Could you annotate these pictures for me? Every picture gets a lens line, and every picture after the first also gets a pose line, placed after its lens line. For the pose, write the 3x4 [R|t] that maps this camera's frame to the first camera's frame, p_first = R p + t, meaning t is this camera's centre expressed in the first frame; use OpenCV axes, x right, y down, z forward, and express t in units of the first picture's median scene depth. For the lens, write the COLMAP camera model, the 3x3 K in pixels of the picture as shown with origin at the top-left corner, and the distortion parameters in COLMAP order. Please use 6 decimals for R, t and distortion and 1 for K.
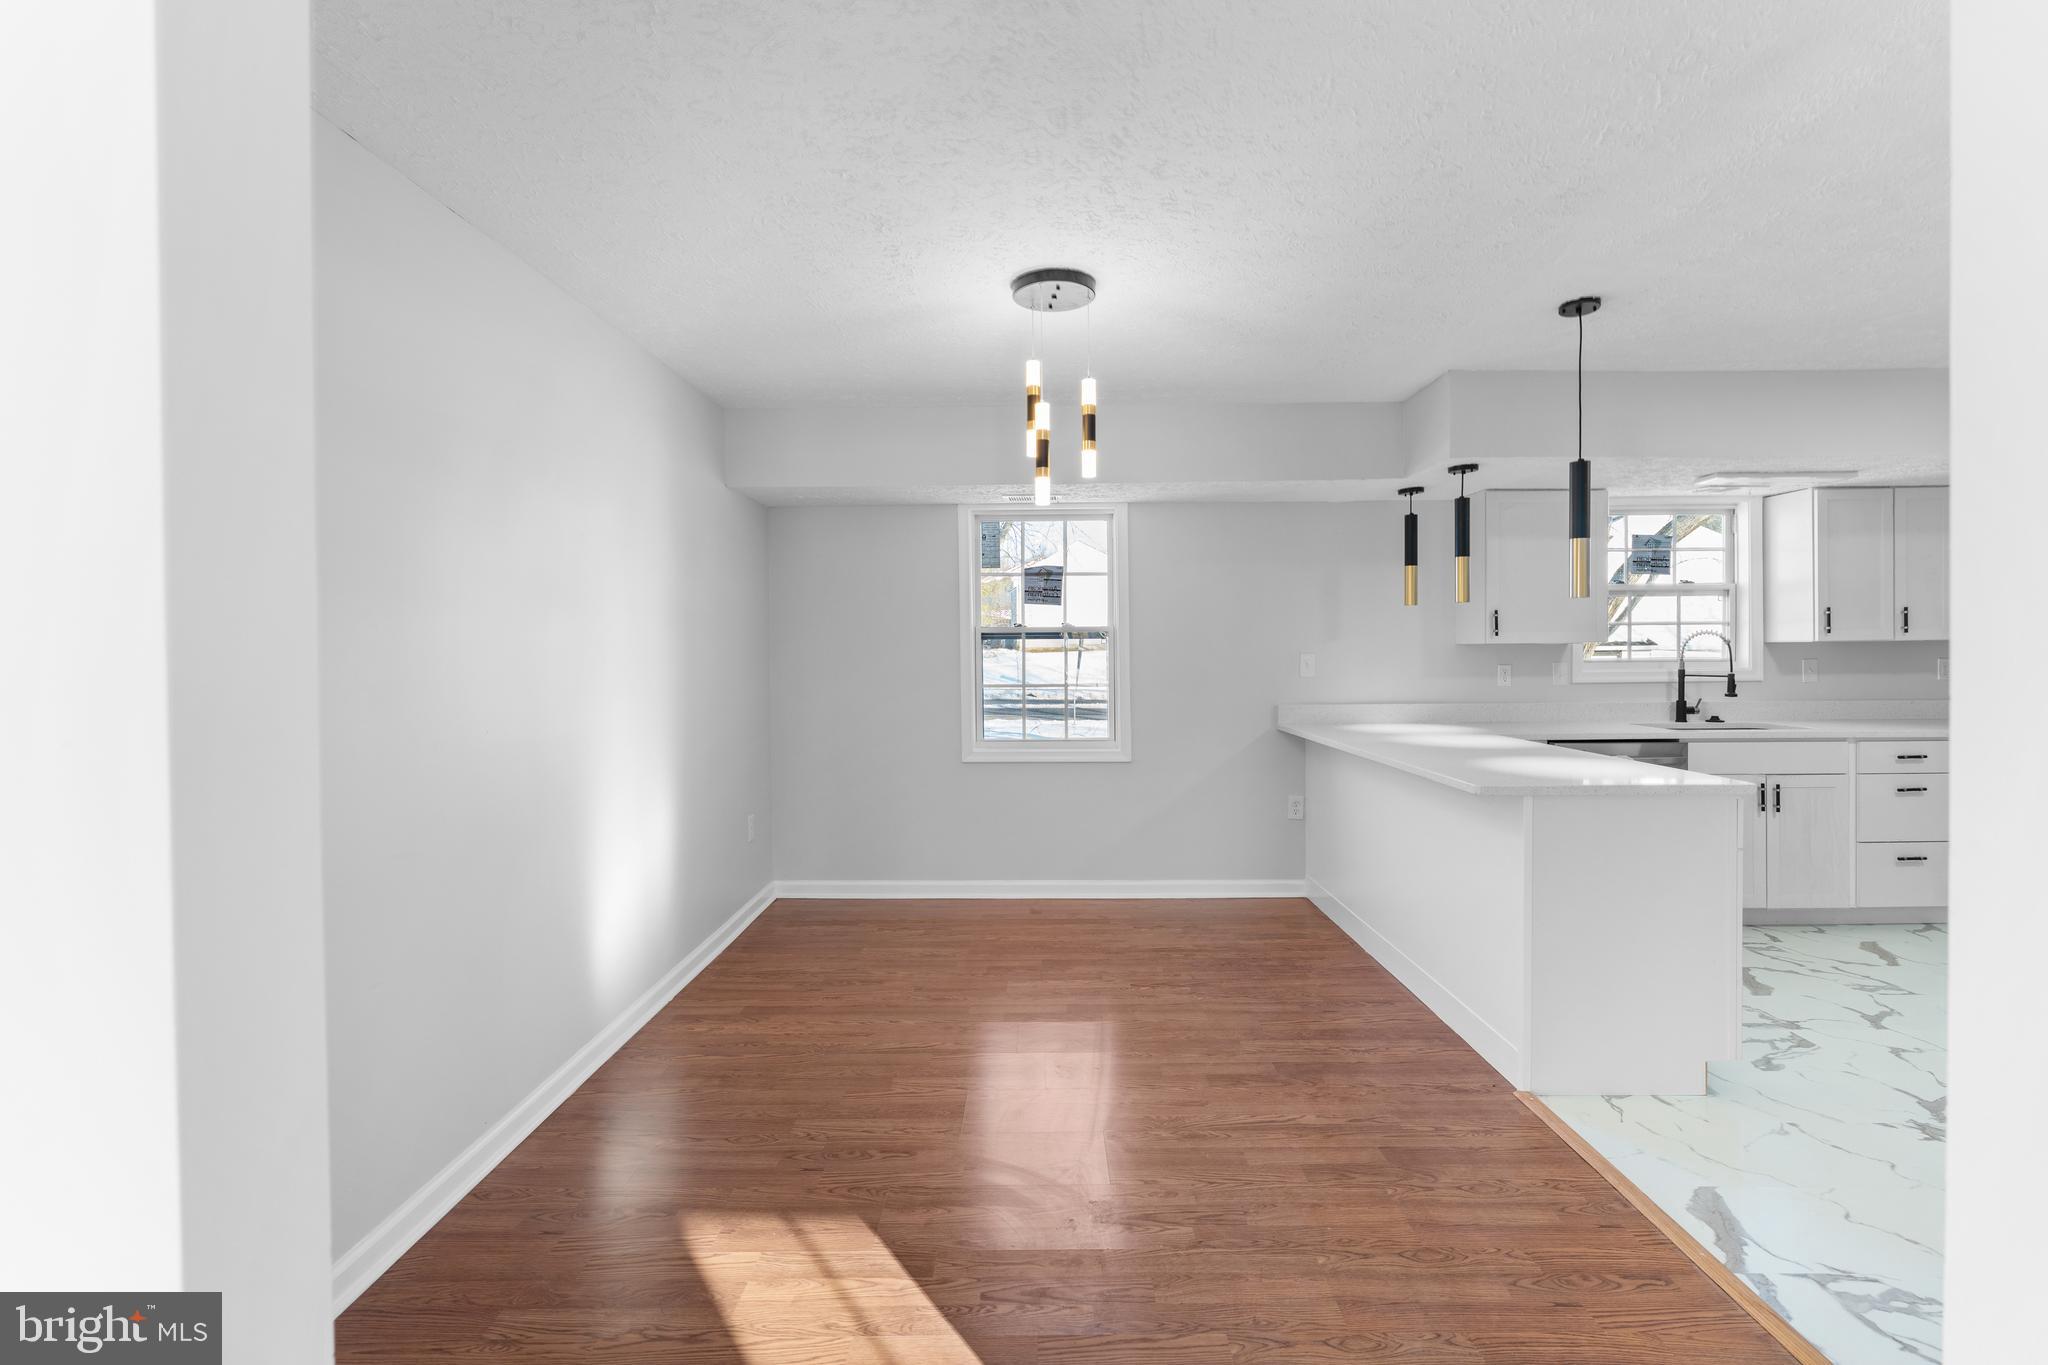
lens RADIAL K [[882.6, 0, 1044.9], [0, 882.6, 662.2], [0, 0, 1]] dist [0.002665, -0.000542]
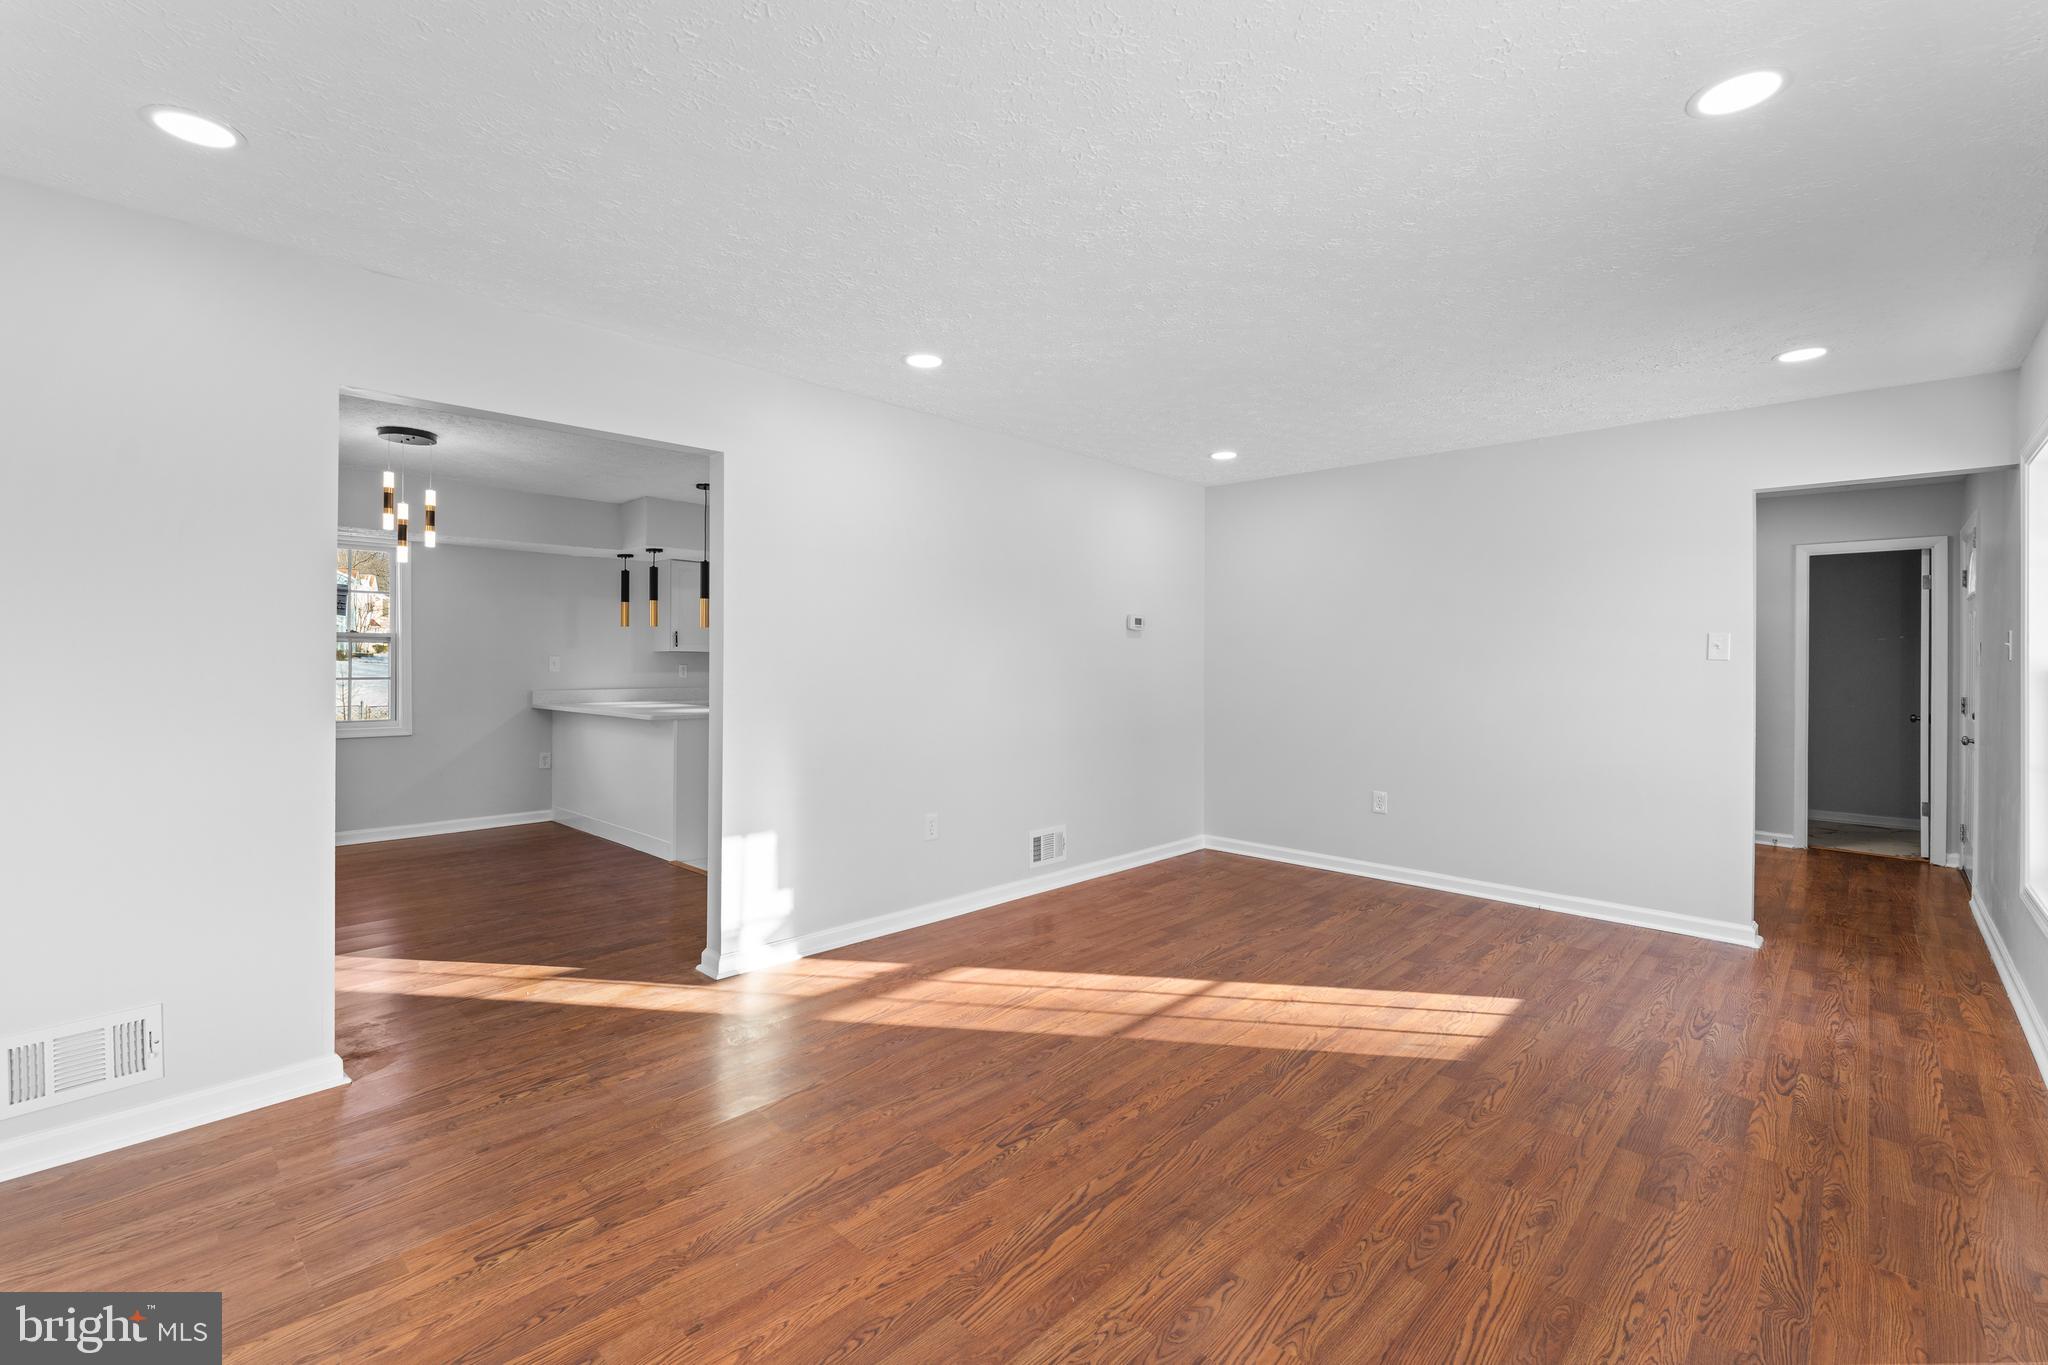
lens RADIAL K [[882.6, 0, 1022.7], [0, 882.6, 663.7], [0, 0, 1]] dist [0.002665, -0.000542]
pose [[0.693943, 0.008865, 0.719975, -0.287990], [0.002830, 0.999883, -0.015039, 0.035409], [-0.720024, 0.012474, 0.693837, -0.764041]]
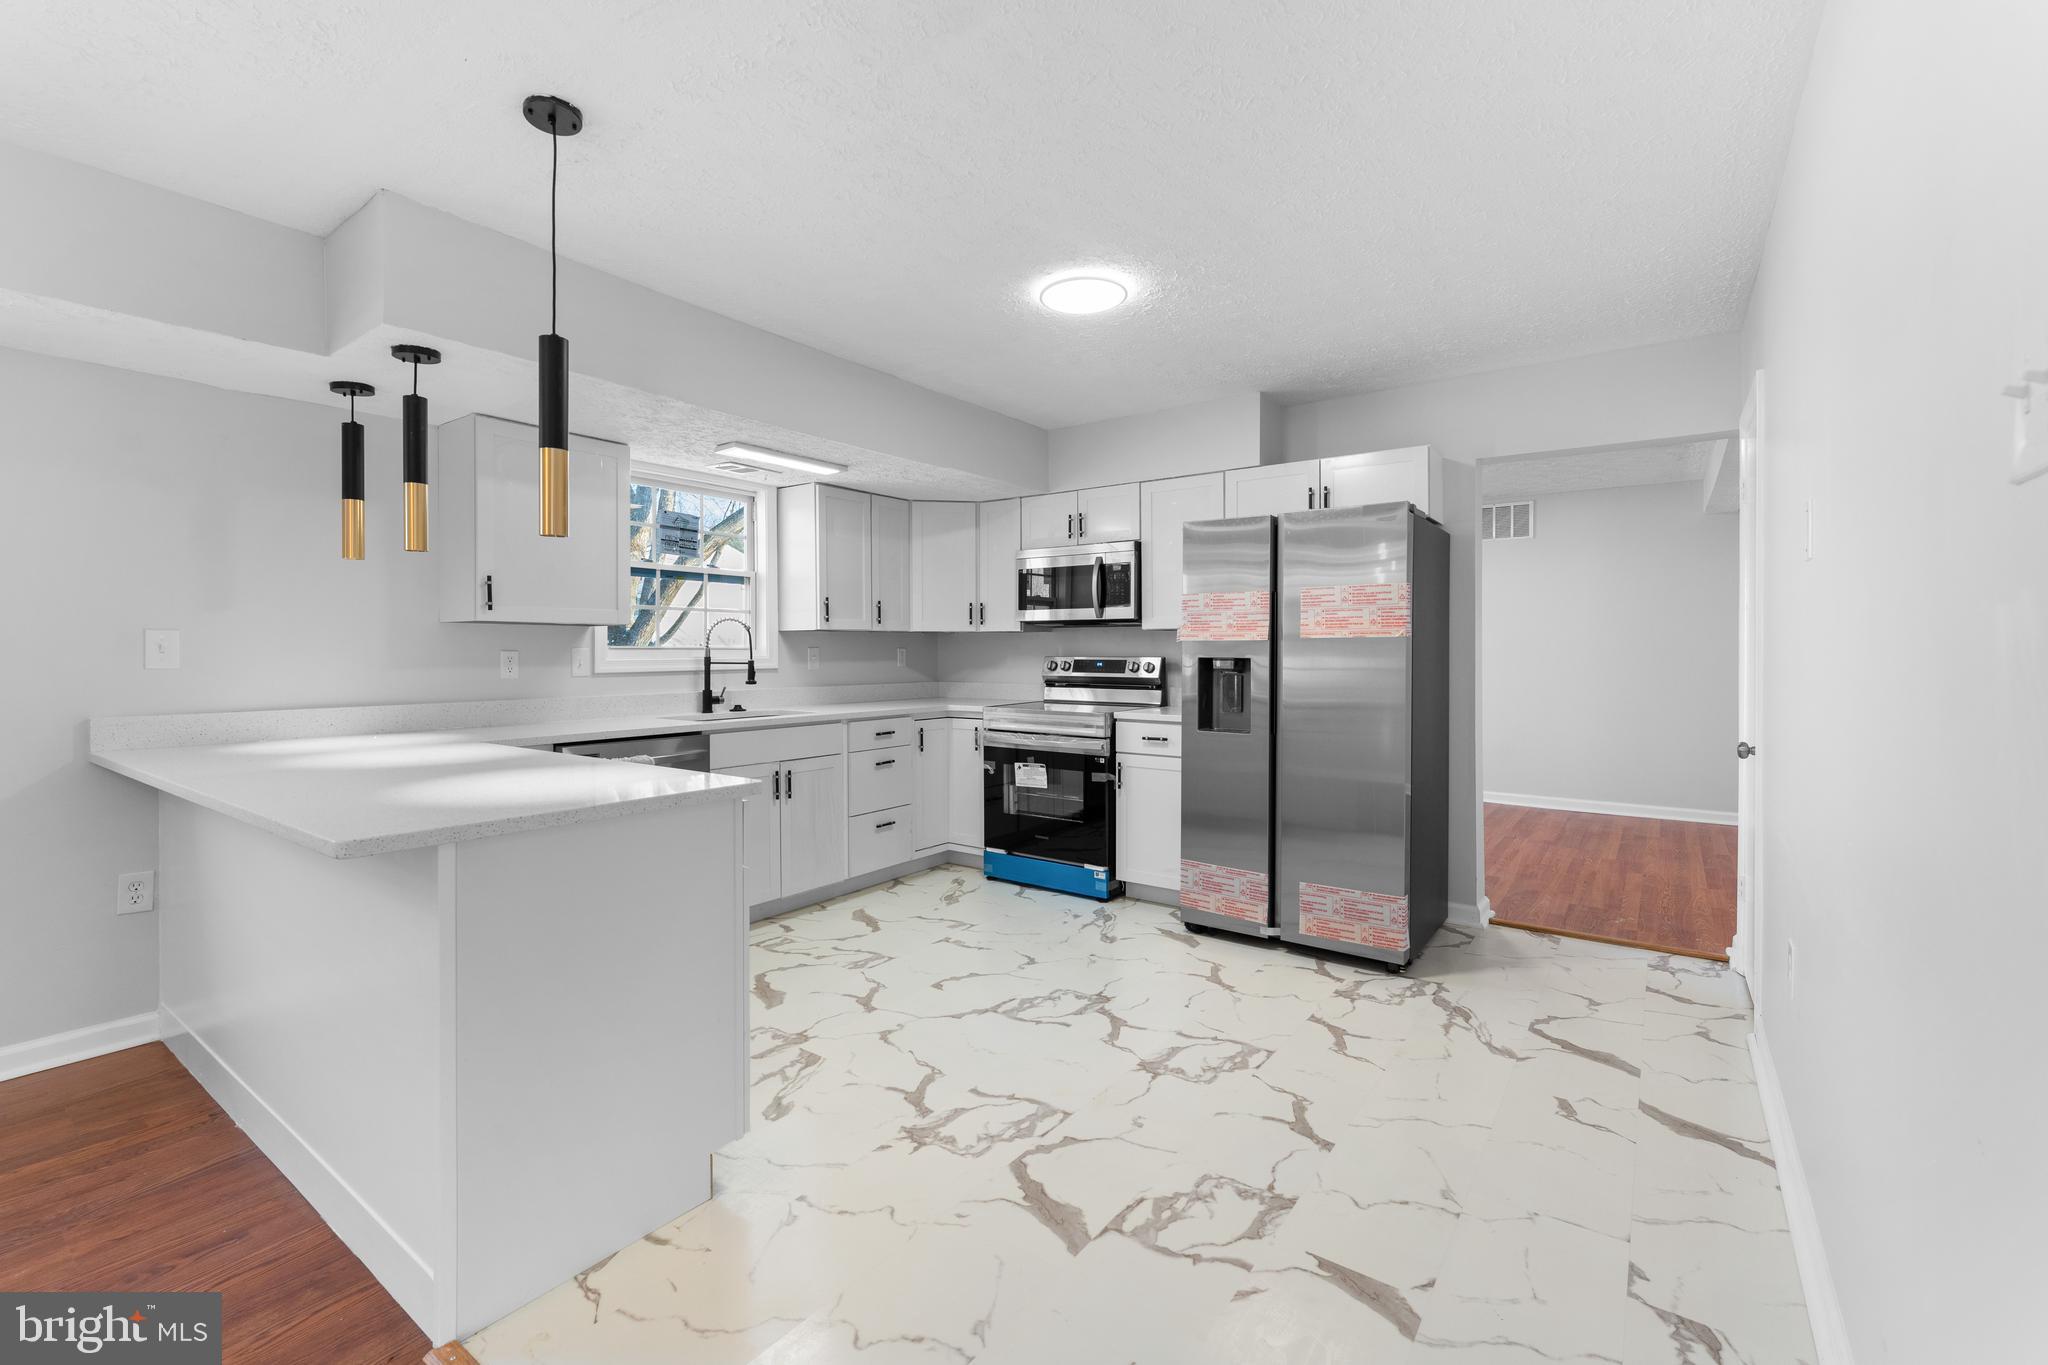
lens RADIAL K [[882.6, 0, 1004.9], [0, 882.6, 659.7], [0, 0, 1]] dist [0.002665, -0.000542]
pose [[0.600388, -0.001586, 0.799707, 0.210600], [0.008755, 0.999951, -0.004589, 0.023782], [-0.799661, 0.009757, 0.600373, 0.243458]]
